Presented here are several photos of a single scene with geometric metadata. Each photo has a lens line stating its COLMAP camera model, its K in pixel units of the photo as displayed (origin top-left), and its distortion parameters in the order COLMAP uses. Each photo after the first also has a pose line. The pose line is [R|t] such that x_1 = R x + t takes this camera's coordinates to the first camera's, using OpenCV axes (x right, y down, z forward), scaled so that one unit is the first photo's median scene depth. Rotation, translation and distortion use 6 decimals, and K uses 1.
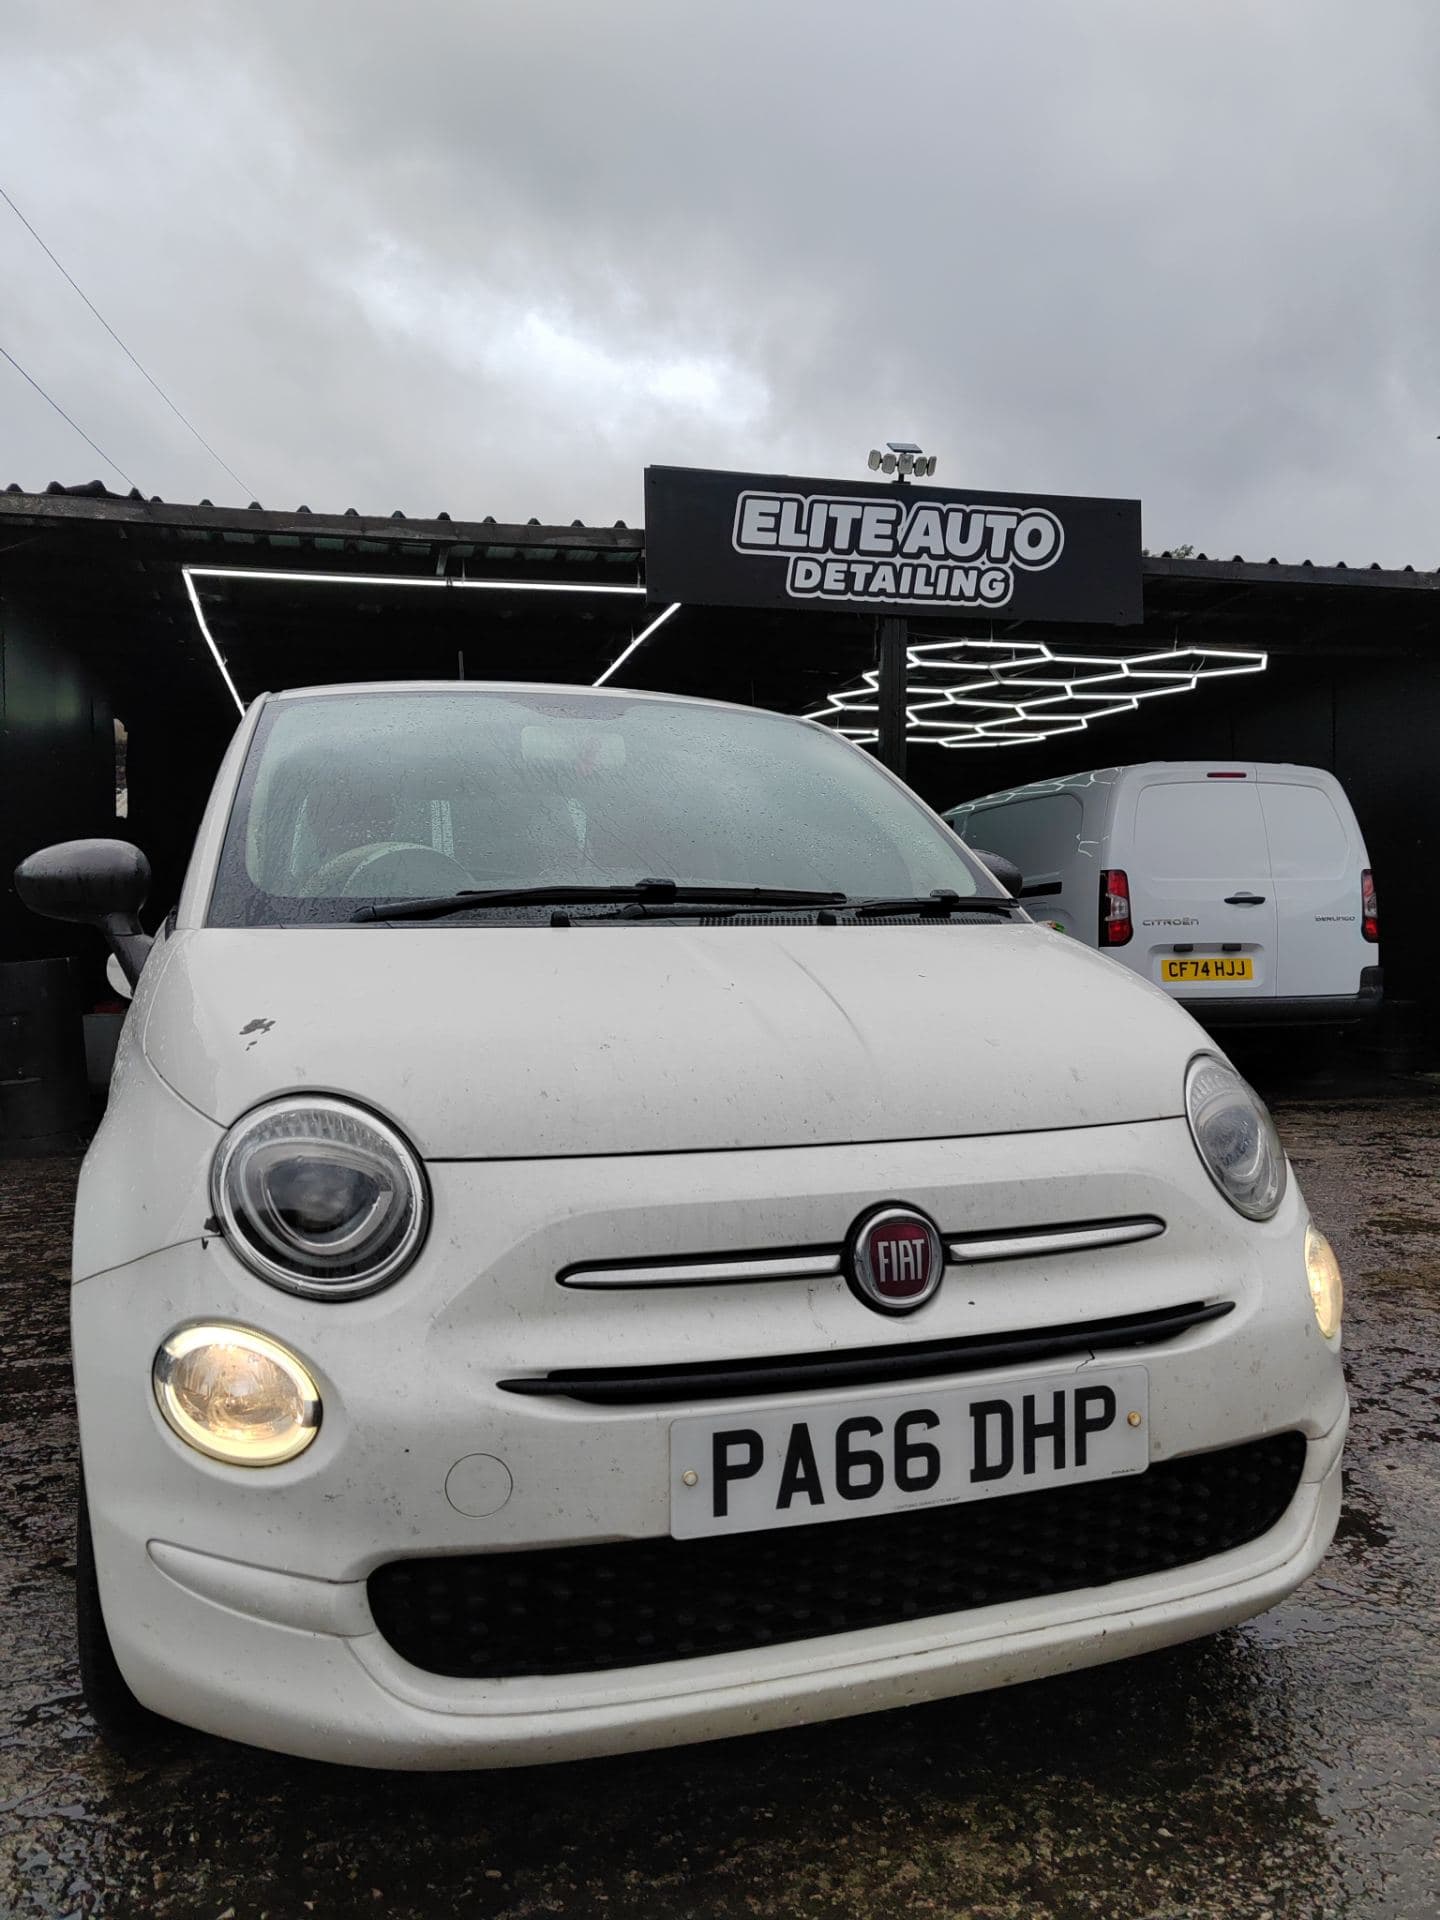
lens RADIAL K [[1368.4, 0, 723.2], [0, 1368.4, 977.9], [0, 0, 1]] dist [-0.001276, 0.001390]
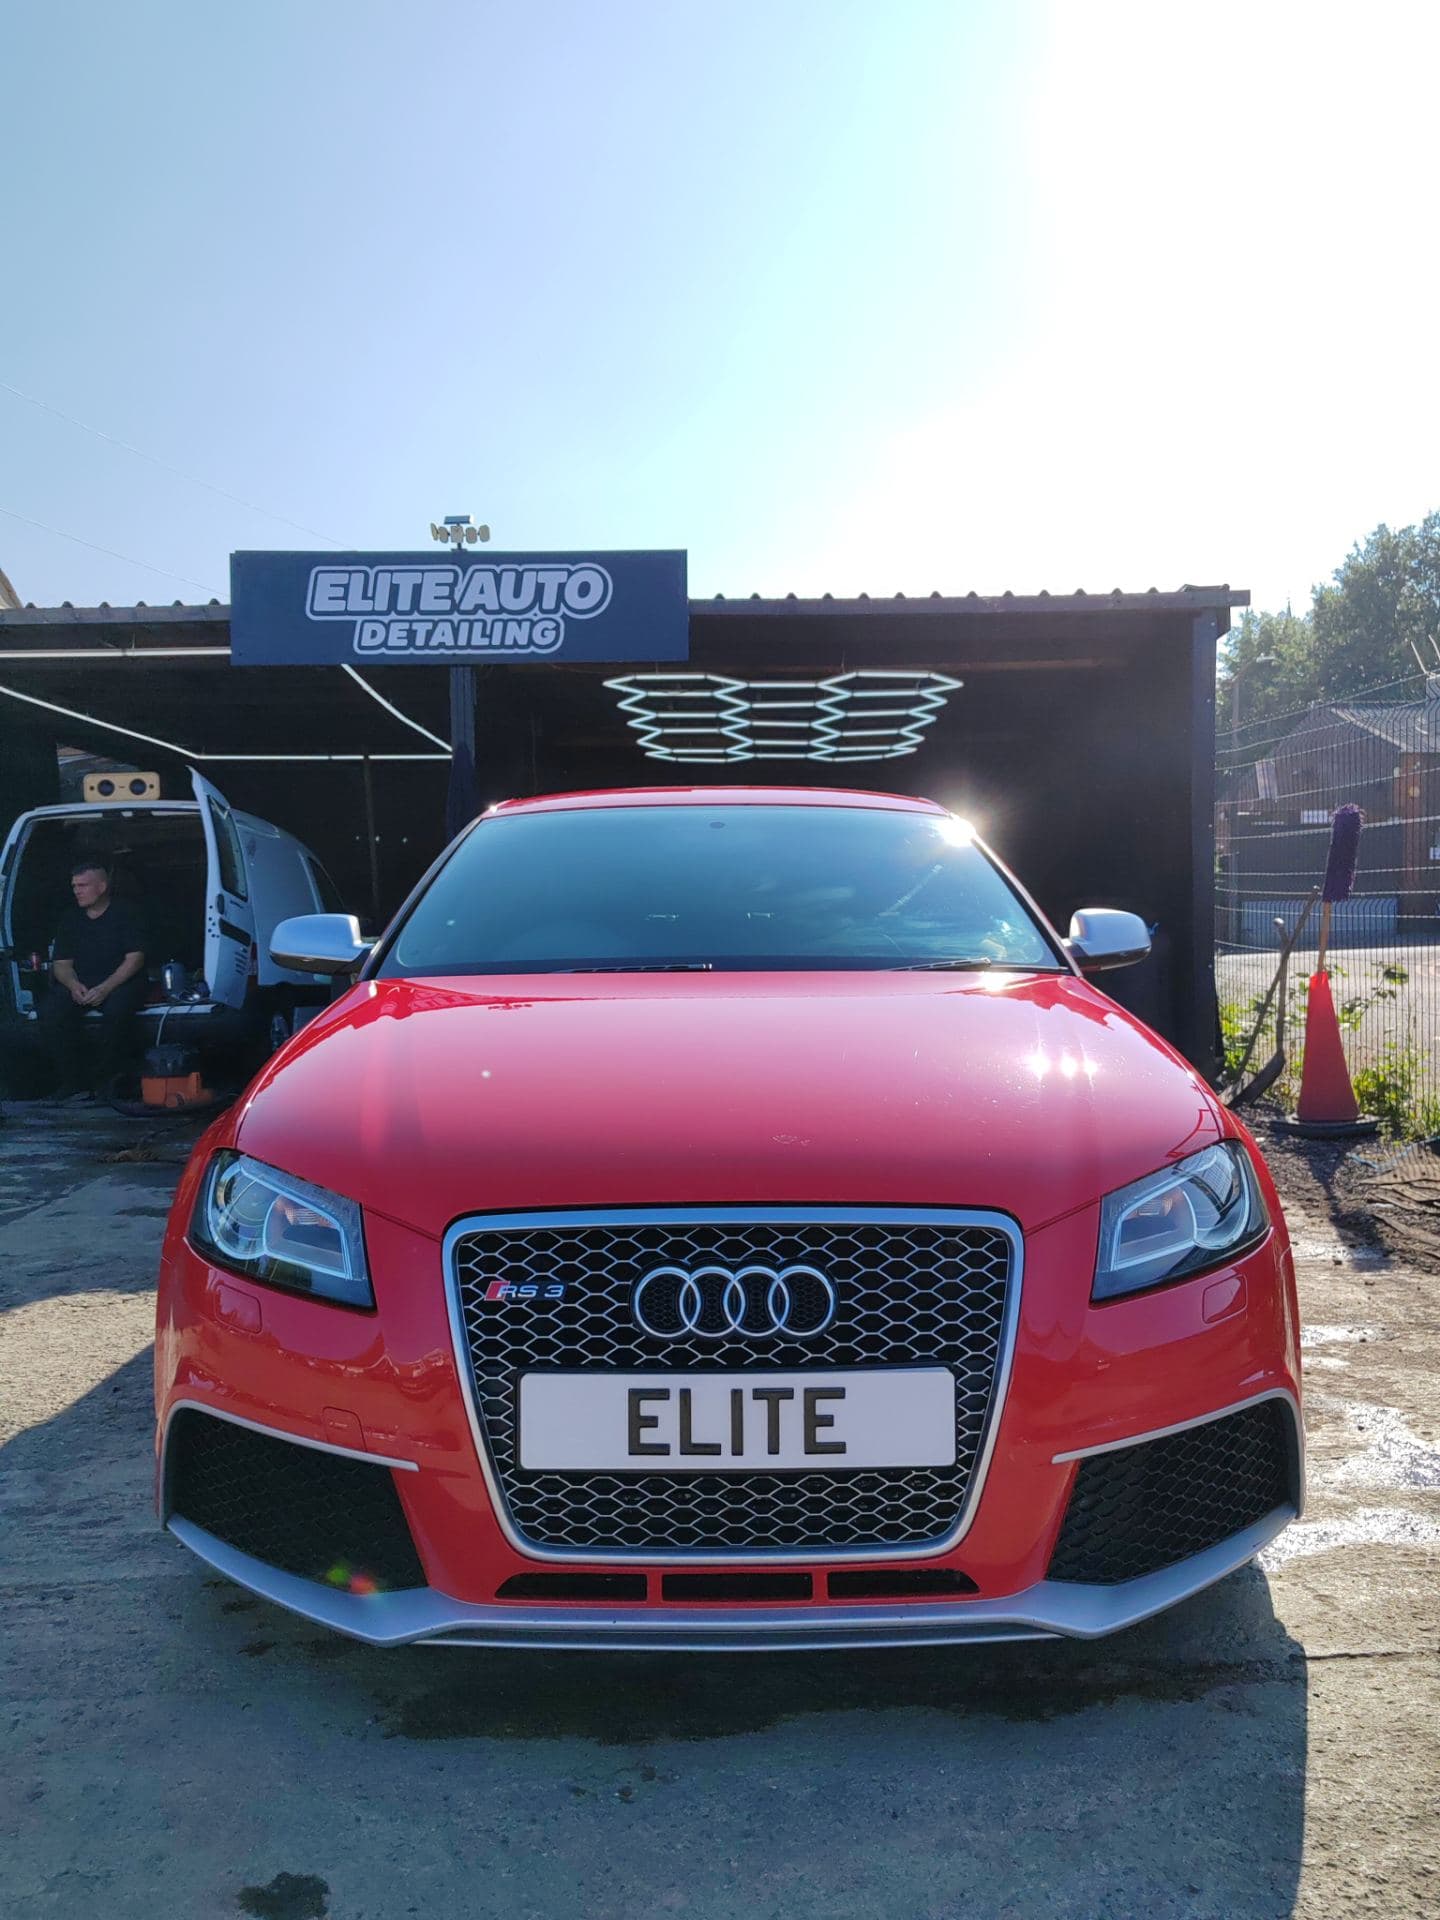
lens RADIAL K [[1405.3, 0, 720.0], [0, 1405.3, 960.0], [0, 0, 1]] dist [0.001809, 0.004261]
pose [[0.971384, 0.006948, -0.237413, 0.625047], [-0.010984, 0.999817, -0.015682, -0.001173], [0.237261, 0.017841, 0.971282, -0.088672]]
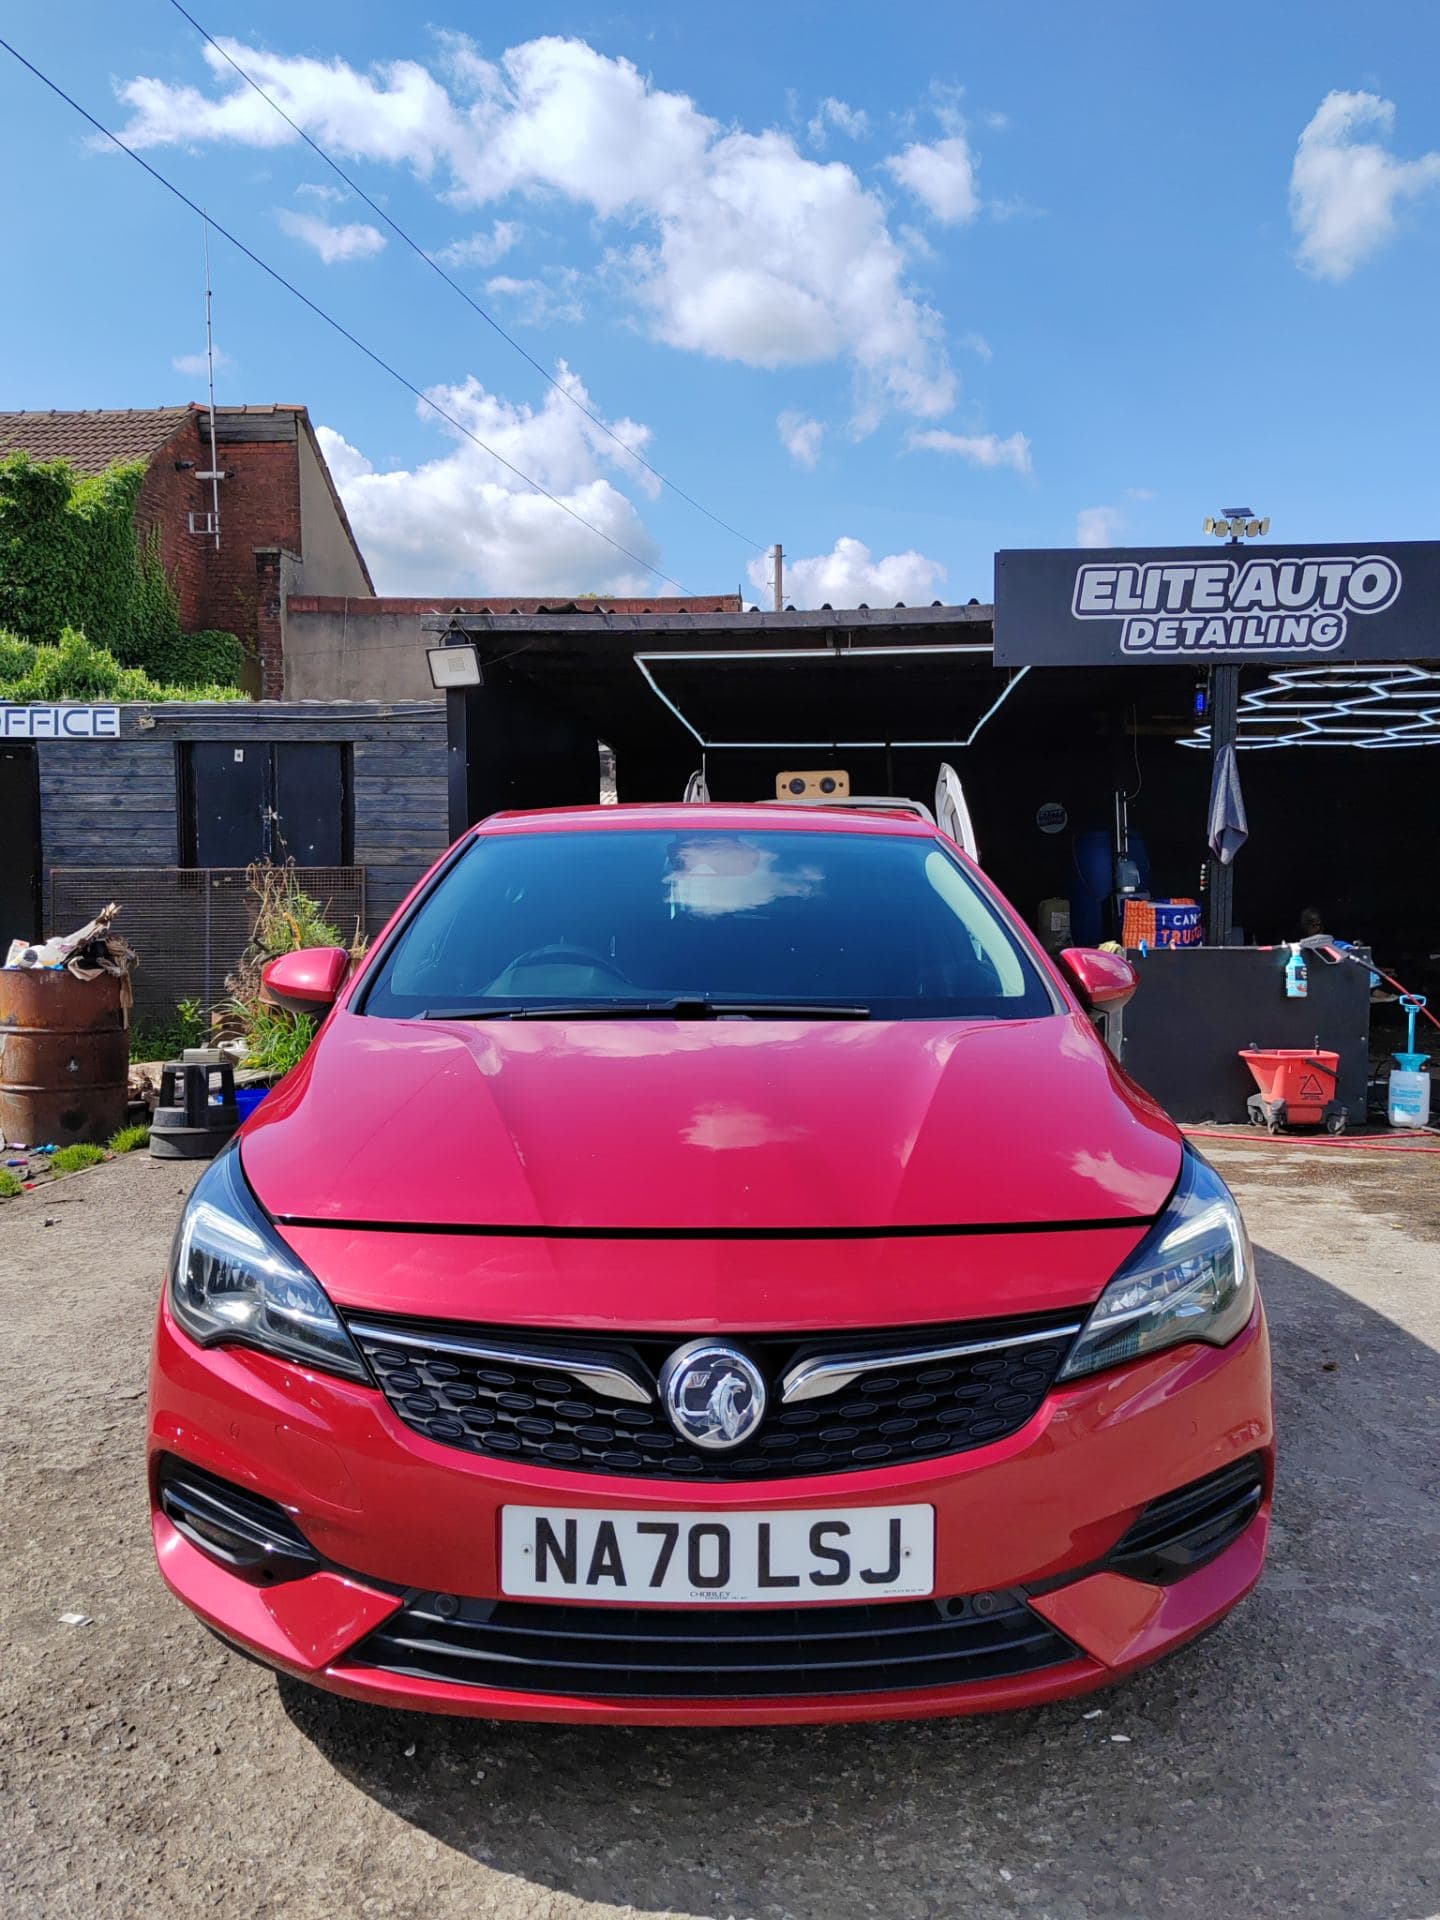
lens RADIAL K [[1383.2, 0, 749.2], [0, 1383.2, 955.6], [0, 0, 1]] dist [0.033054, 0.001749]
pose [[0.945937, 0.025549, -0.323342, 0.131591], [-0.023993, 0.999673, 0.008799, -0.029328], [0.323461, -0.000565, 0.946241, -0.192713]]
